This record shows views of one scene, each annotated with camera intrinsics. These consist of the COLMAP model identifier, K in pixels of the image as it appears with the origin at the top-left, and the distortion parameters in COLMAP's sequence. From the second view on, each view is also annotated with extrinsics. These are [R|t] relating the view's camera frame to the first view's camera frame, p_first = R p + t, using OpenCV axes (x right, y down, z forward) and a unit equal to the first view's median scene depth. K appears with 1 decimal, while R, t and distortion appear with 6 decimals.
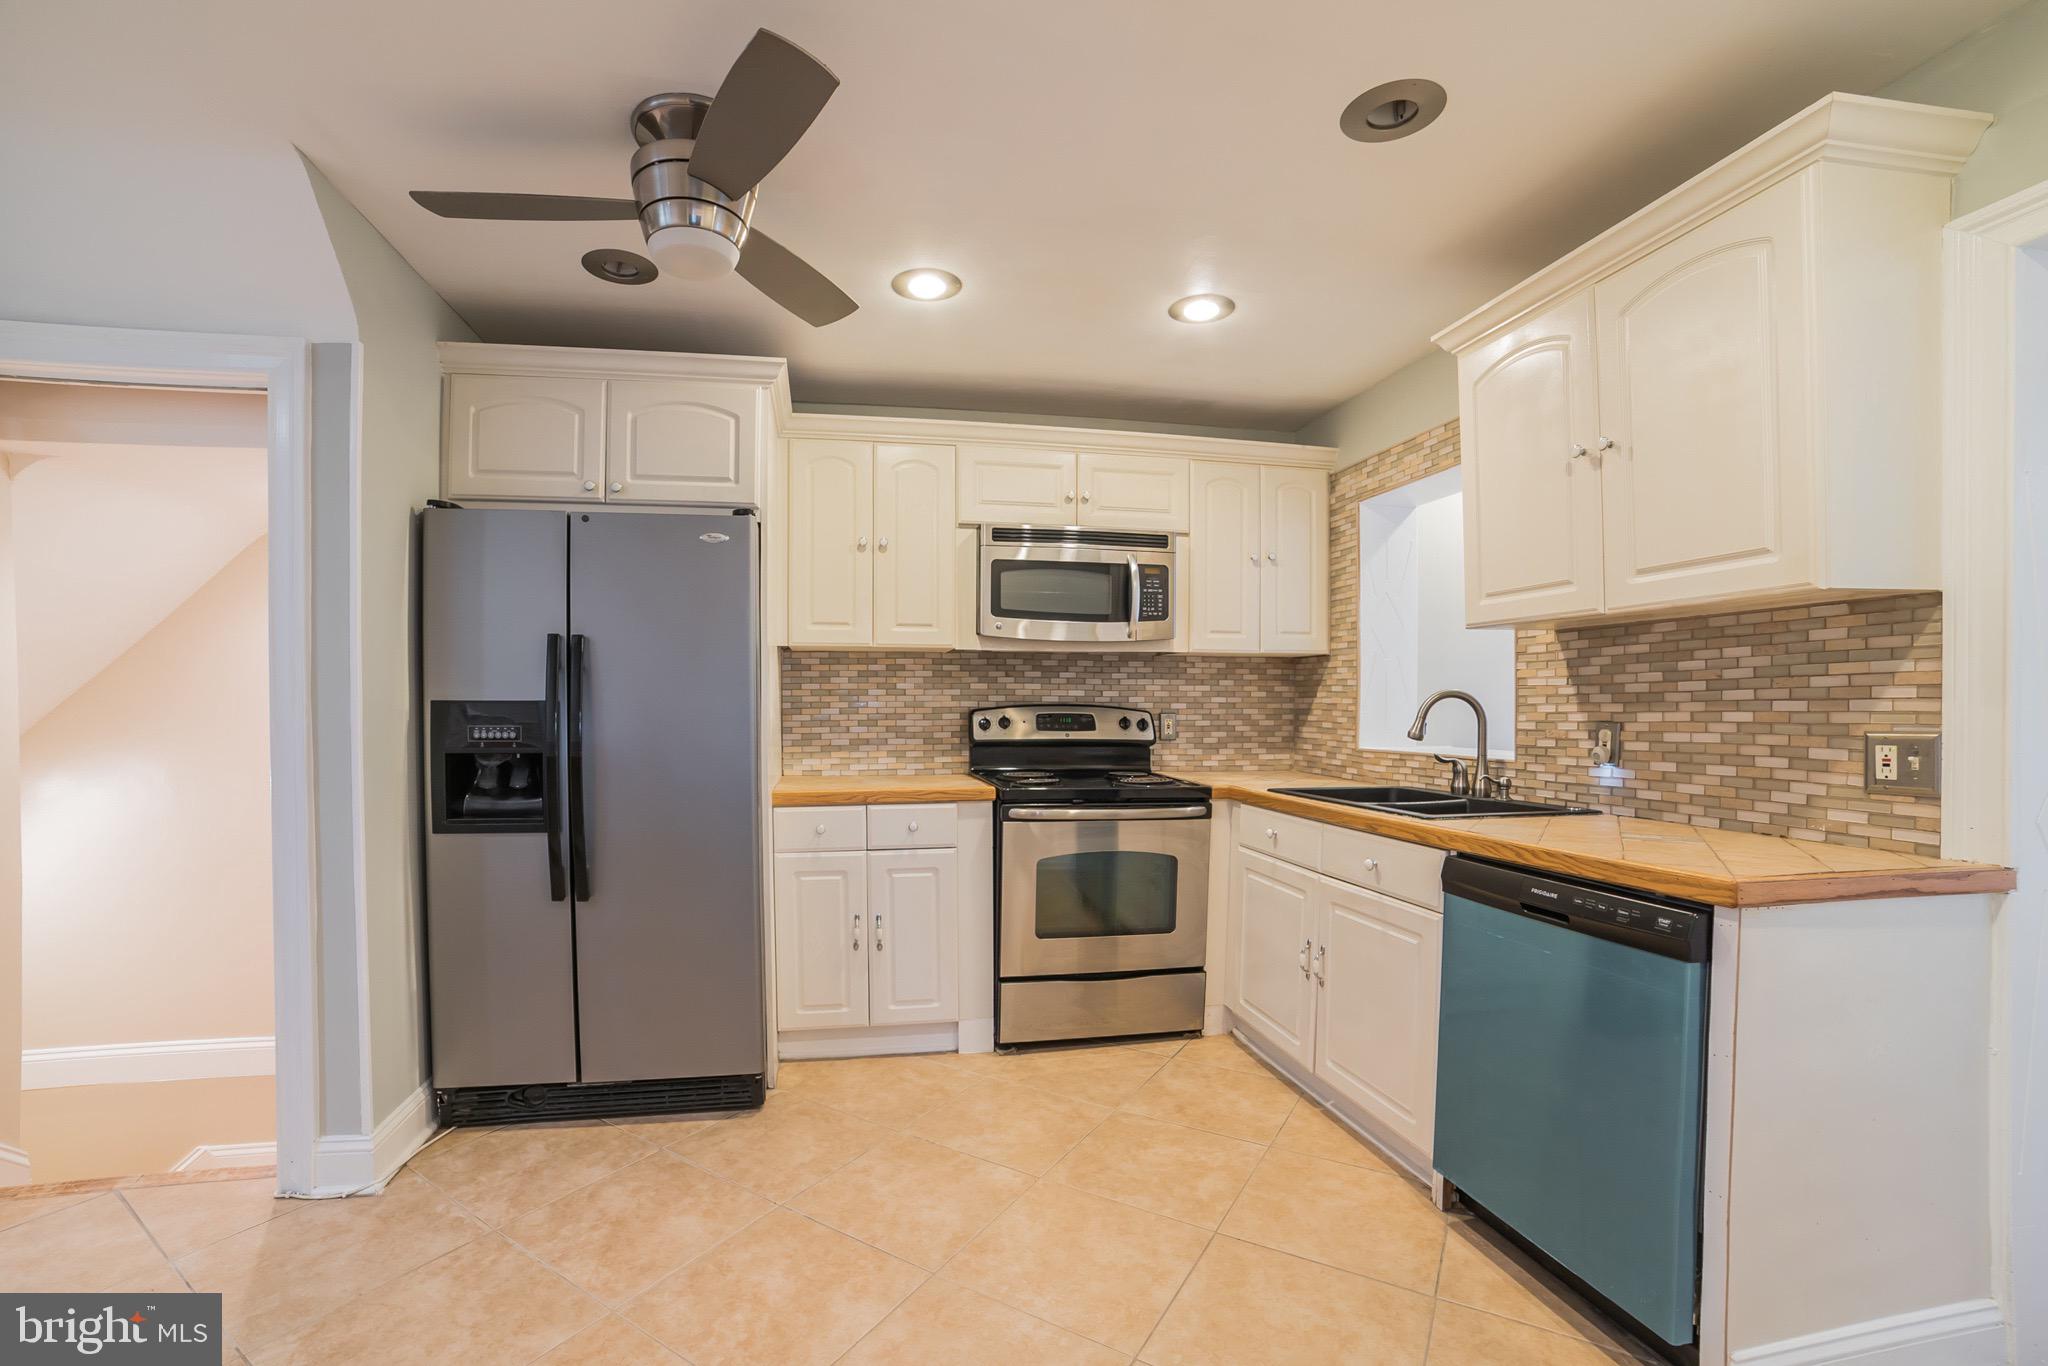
lens RADIAL K [[837.7, 0, 990.1], [0, 837.7, 727.8], [0, 0, 1]] dist [-0.073209, 0.000398]
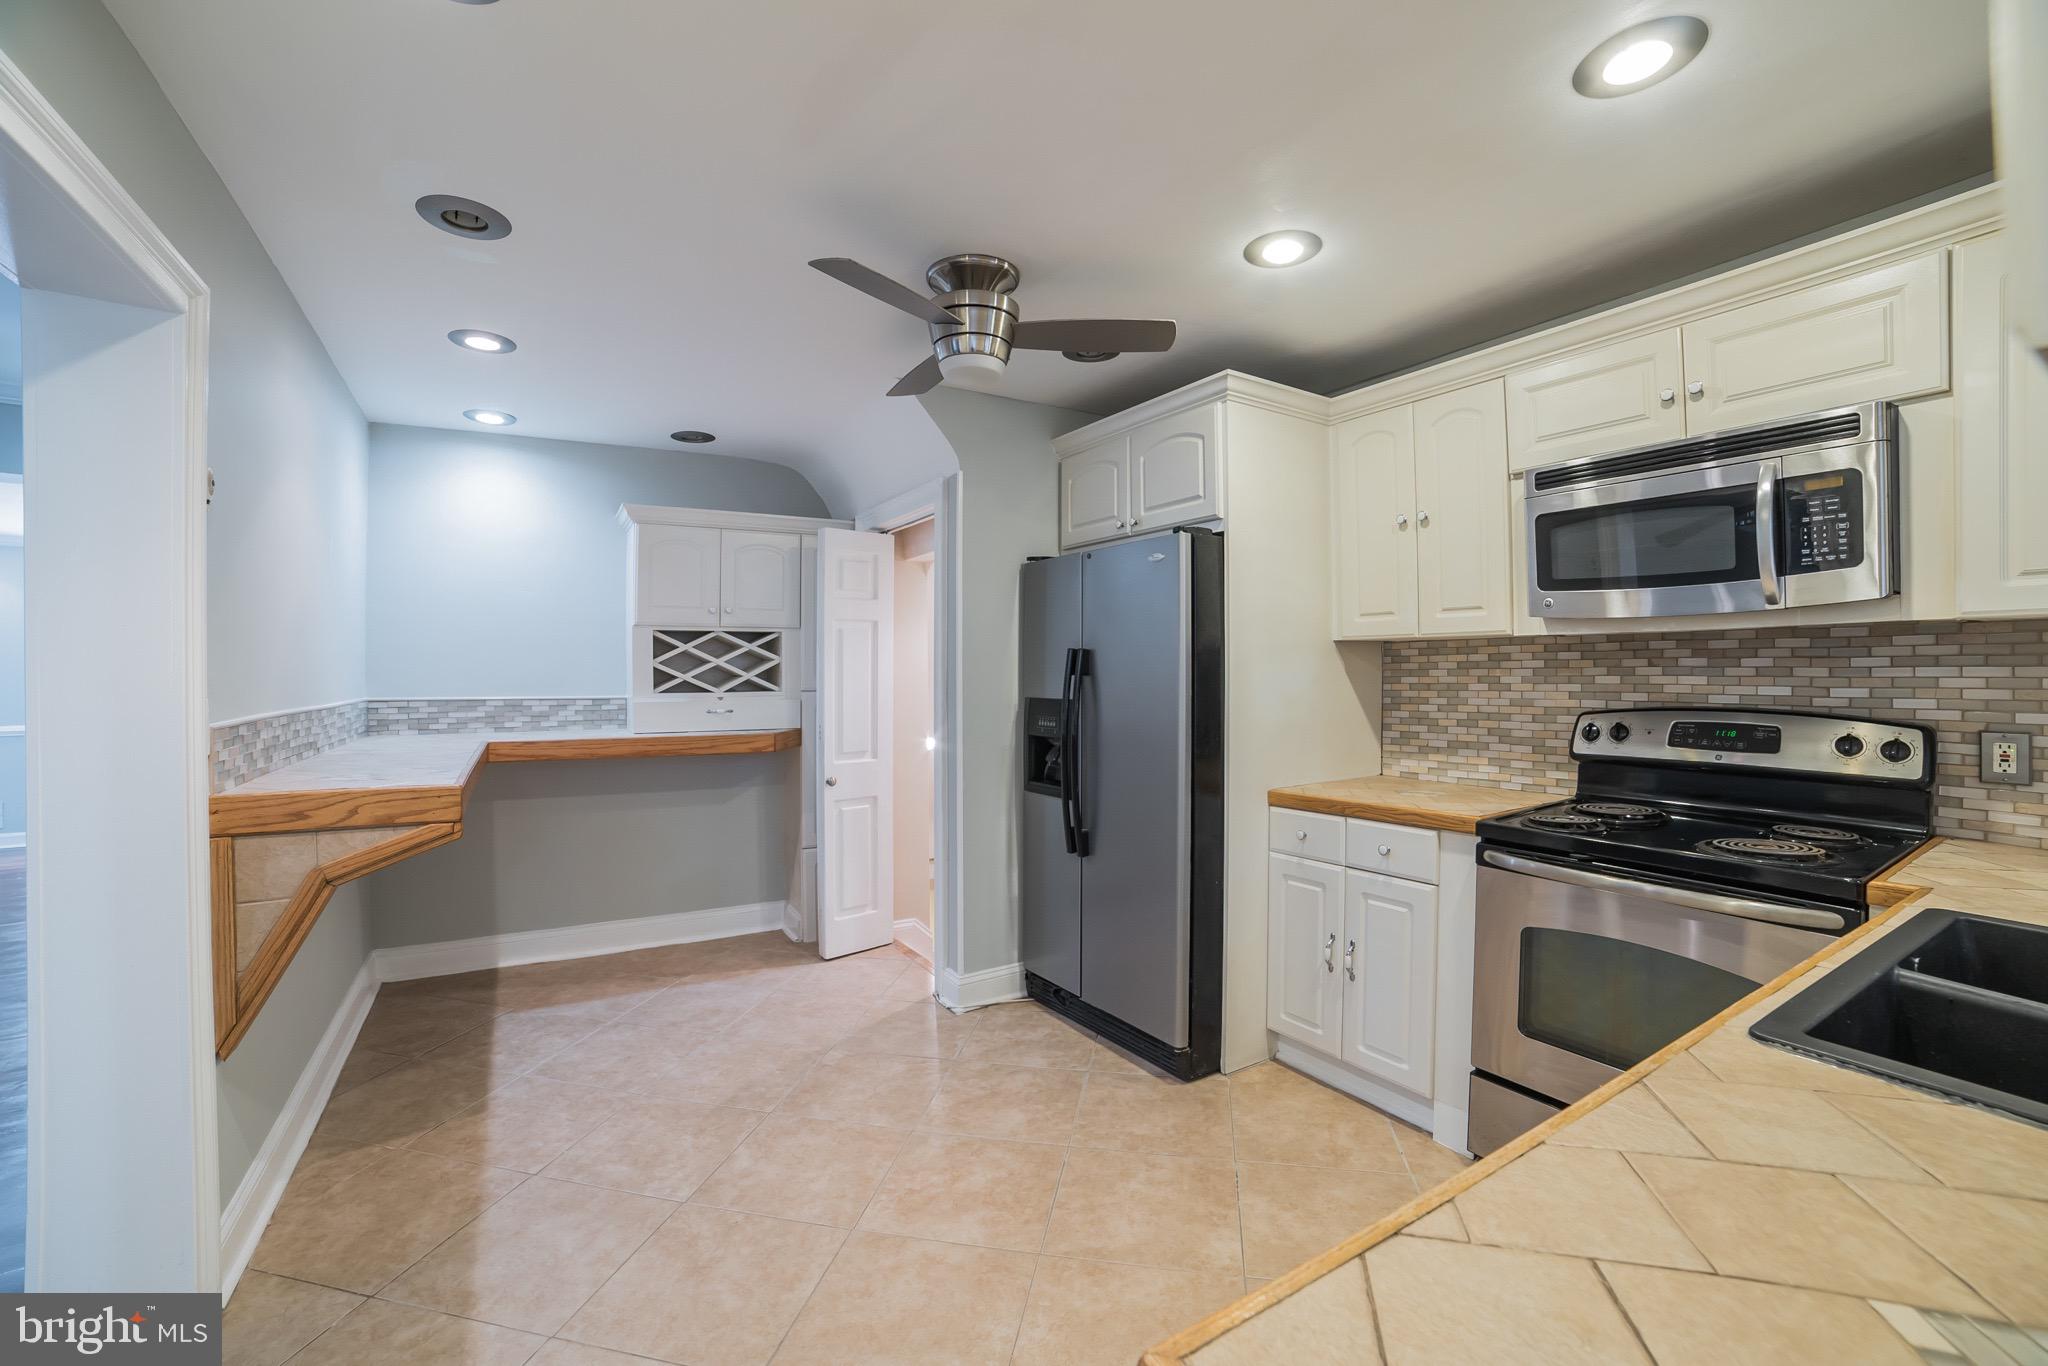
lens RADIAL K [[816.4, 0, 1024.0], [0, 816.4, 683.0], [0, 0, 1]] dist [-0.112593, 0.034257]
pose [[0.396937, 0.007151, -0.917818, 0.410944], [-0.020878, 0.999781, -0.001240, -0.036226], [0.917608, 0.019654, 0.396999, 0.271584]]
